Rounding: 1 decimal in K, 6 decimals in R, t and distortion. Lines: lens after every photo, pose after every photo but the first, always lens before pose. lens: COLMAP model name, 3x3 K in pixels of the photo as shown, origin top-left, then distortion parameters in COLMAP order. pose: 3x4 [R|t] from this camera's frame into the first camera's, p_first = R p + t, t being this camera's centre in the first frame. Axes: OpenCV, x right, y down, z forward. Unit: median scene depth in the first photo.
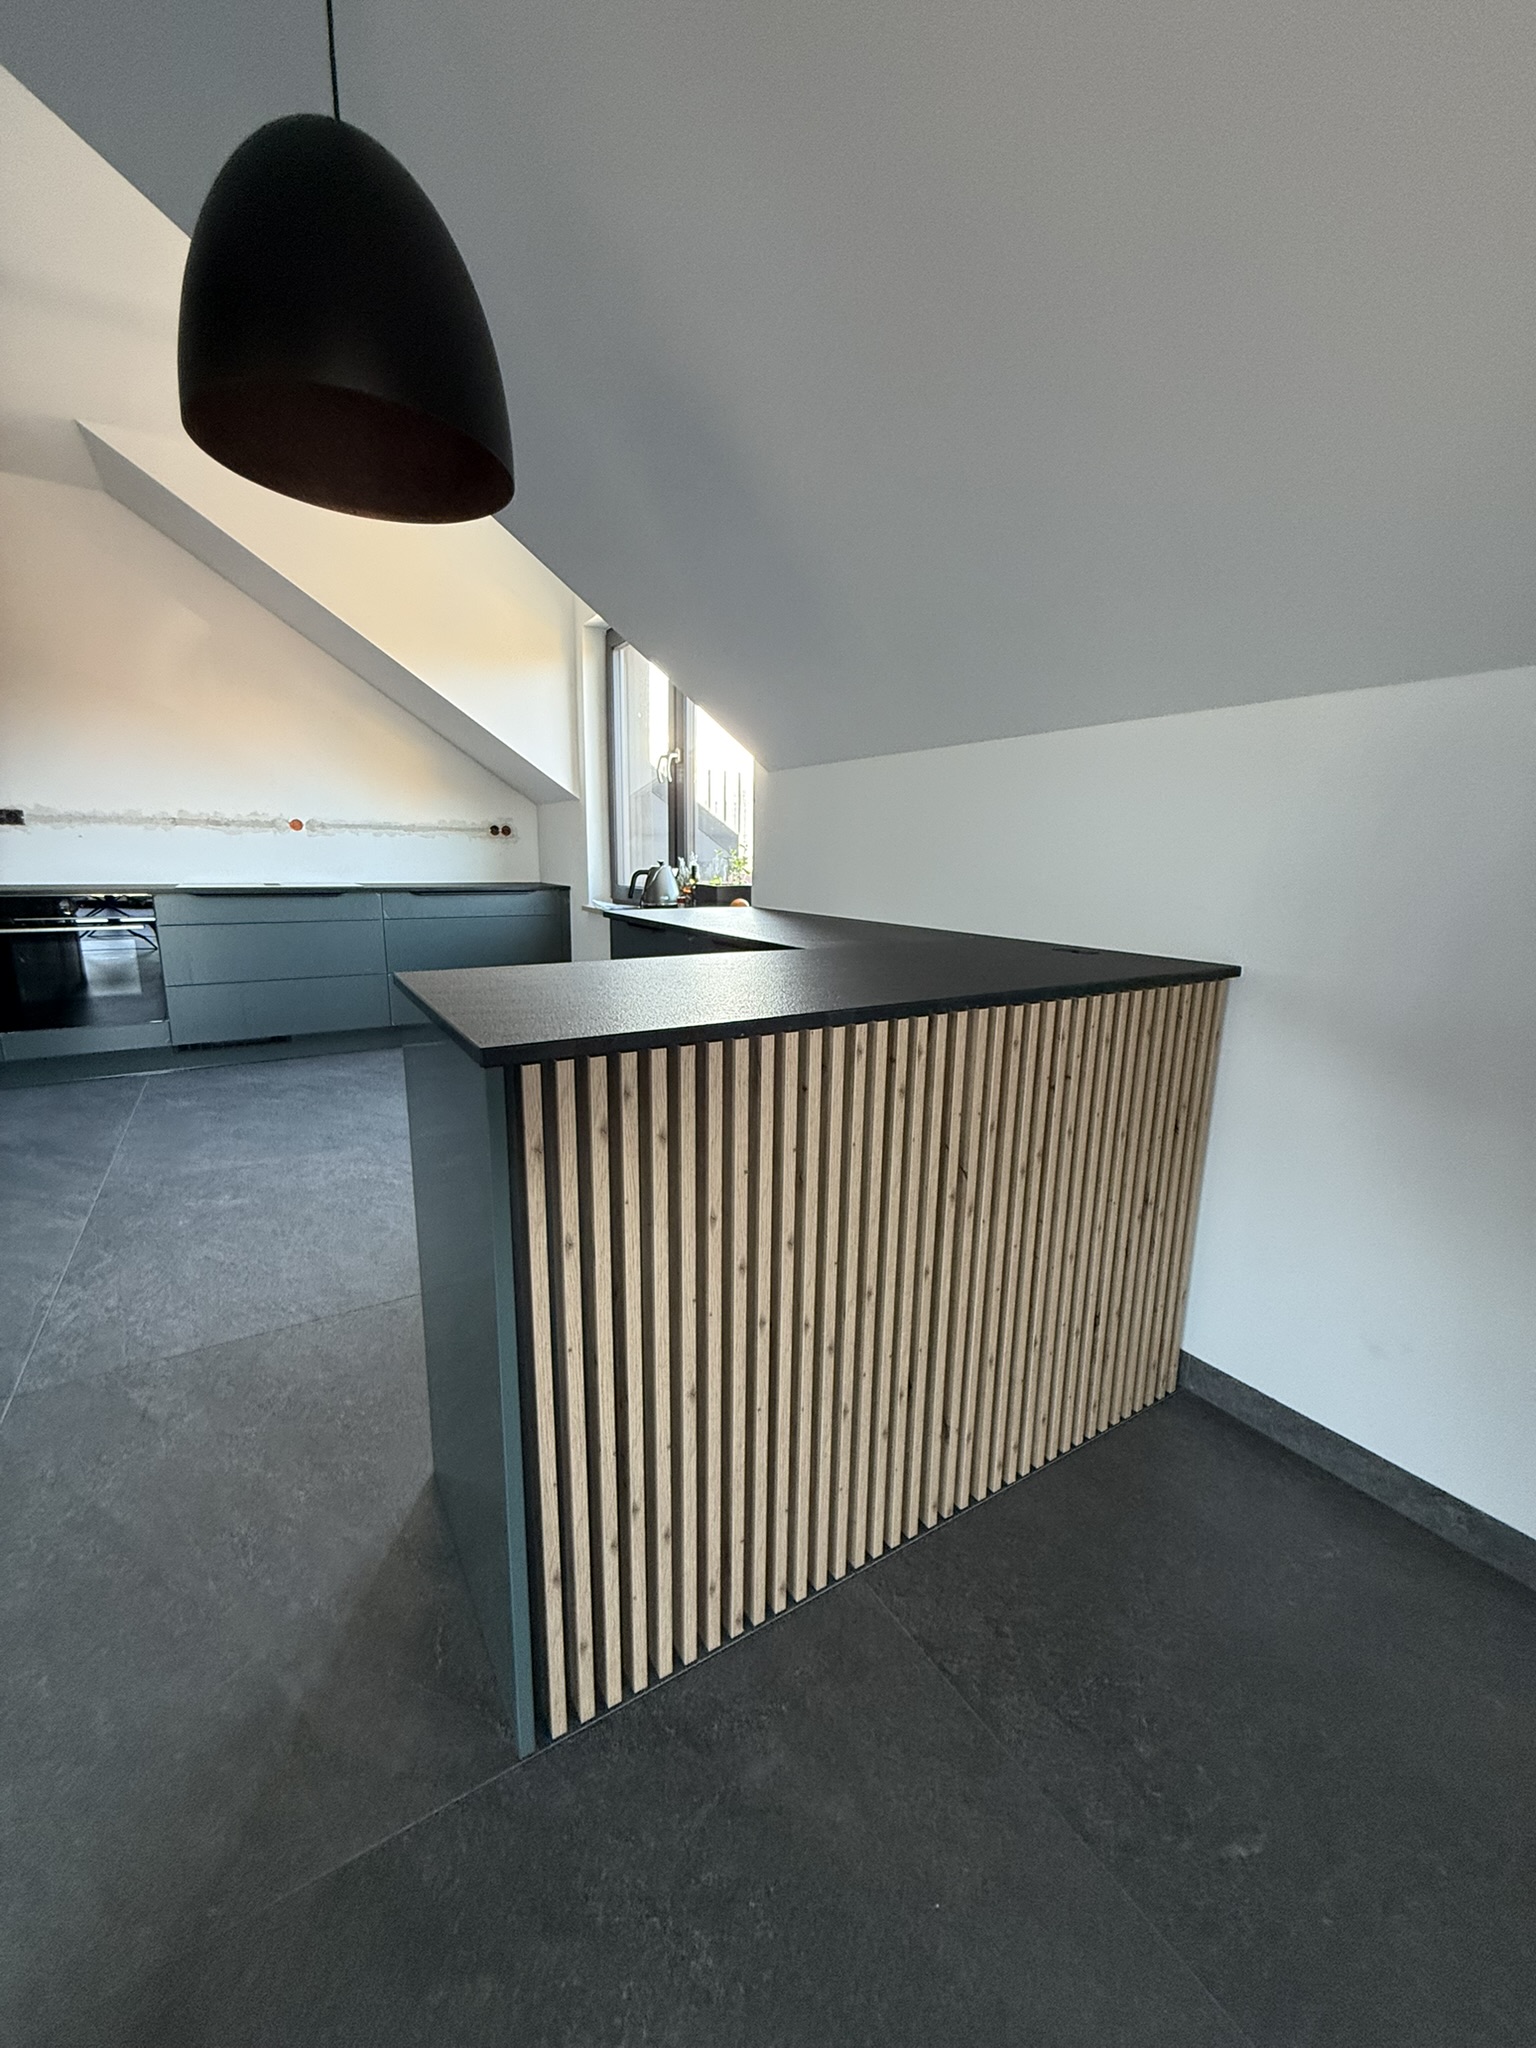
lens RADIAL K [[813.5, 0, 770.7], [0, 813.5, 1019.6], [0, 0, 1]] dist [-0.002538, 0.000777]
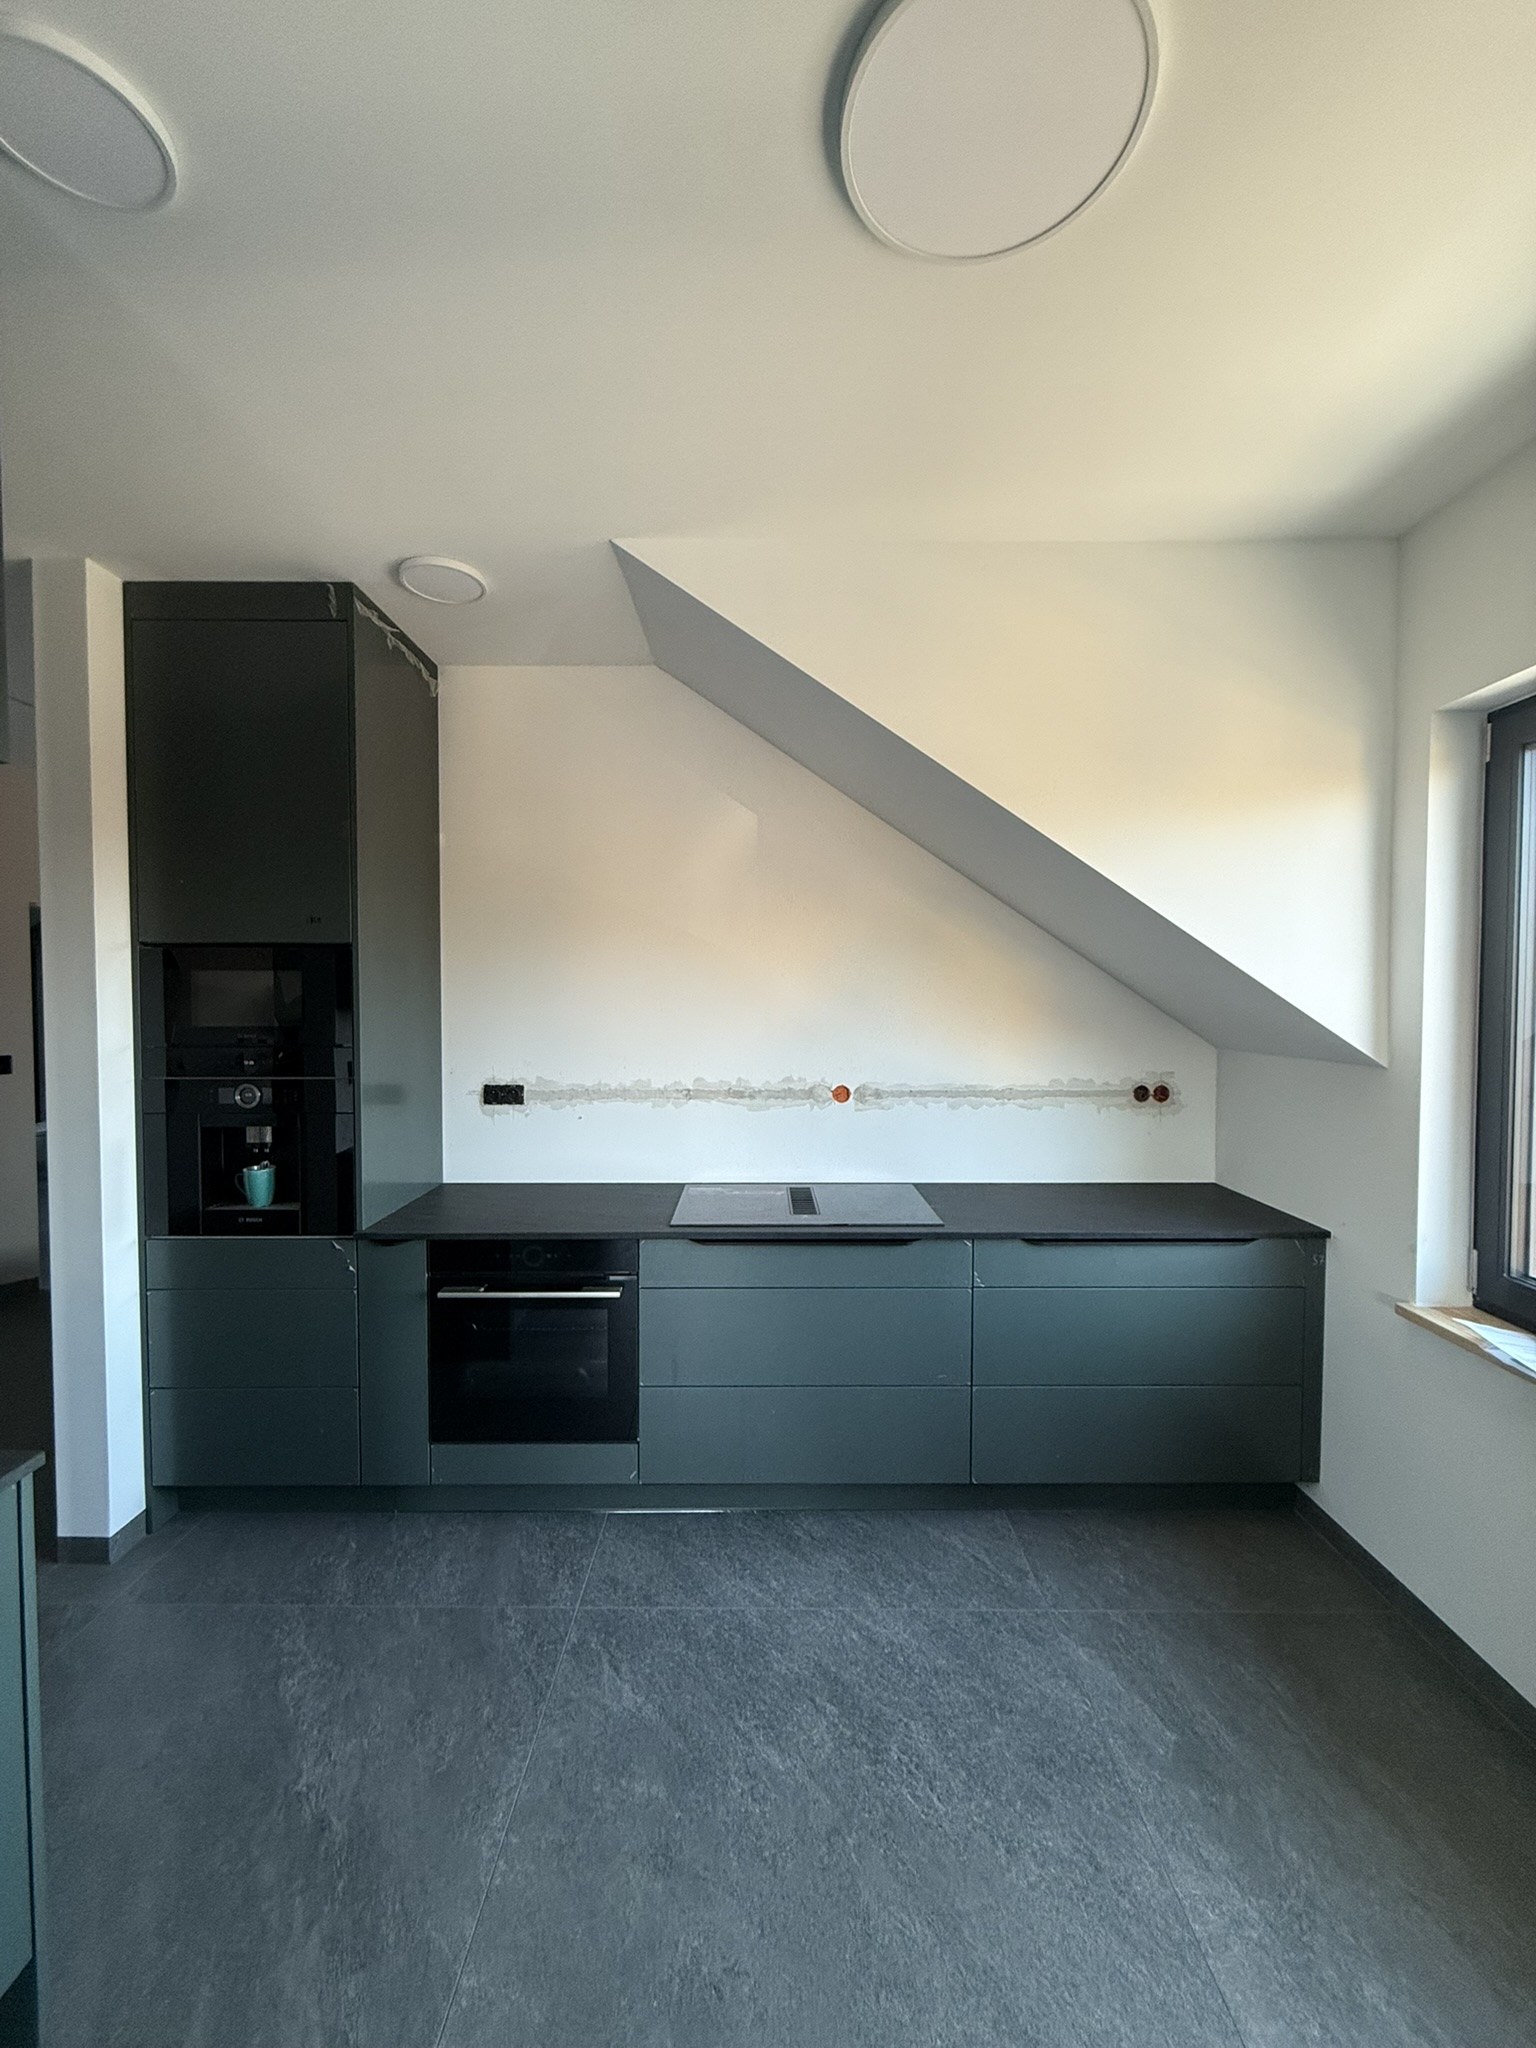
lens RADIAL K [[813.5, 0, 755.4], [0, 813.5, 1026.4], [0, 0, 1]] dist [-0.002538, 0.000777]
pose [[0.834844, 0.006651, -0.550446, -0.991138], [-0.098385, 0.985630, -0.137308, -0.686167], [0.541623, 0.168787, 0.823502, 1.463281]]
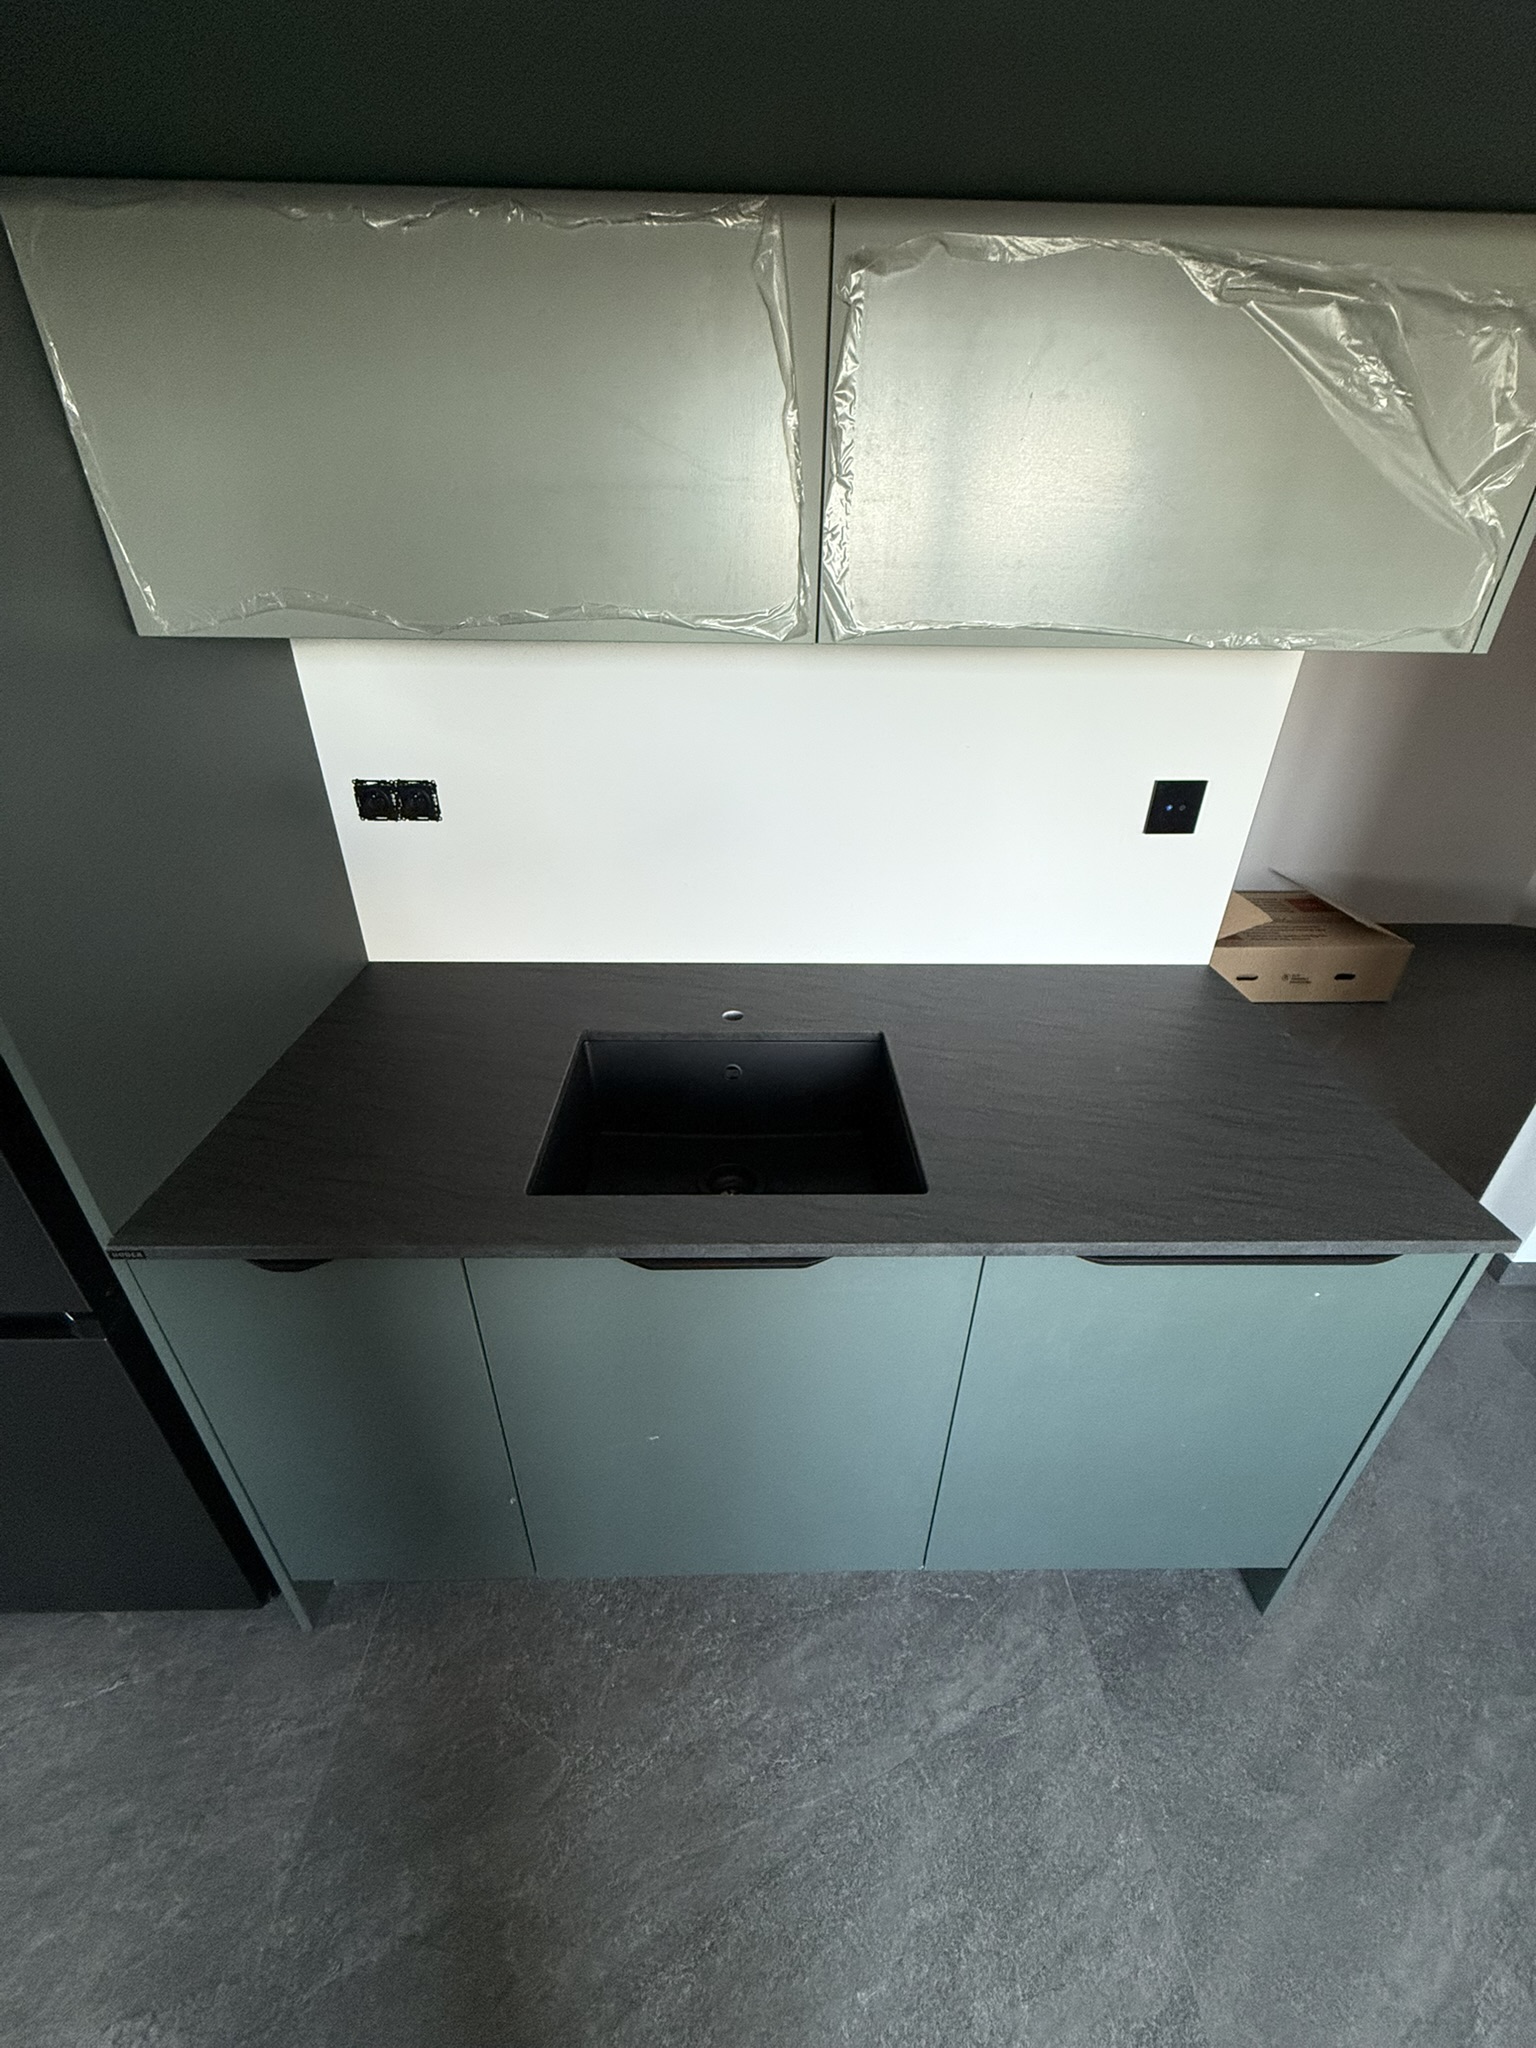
lens RADIAL K [[813.5, 0, 766.0], [0, 813.5, 1019.2], [0, 0, 1]] dist [-0.002538, 0.000777]
pose [[-0.520309, 0.397718, -0.755711, -1.320170], [-0.187640, 0.810060, 0.555512, -0.698419], [0.833108, 0.430840, -0.346854, 1.465940]]
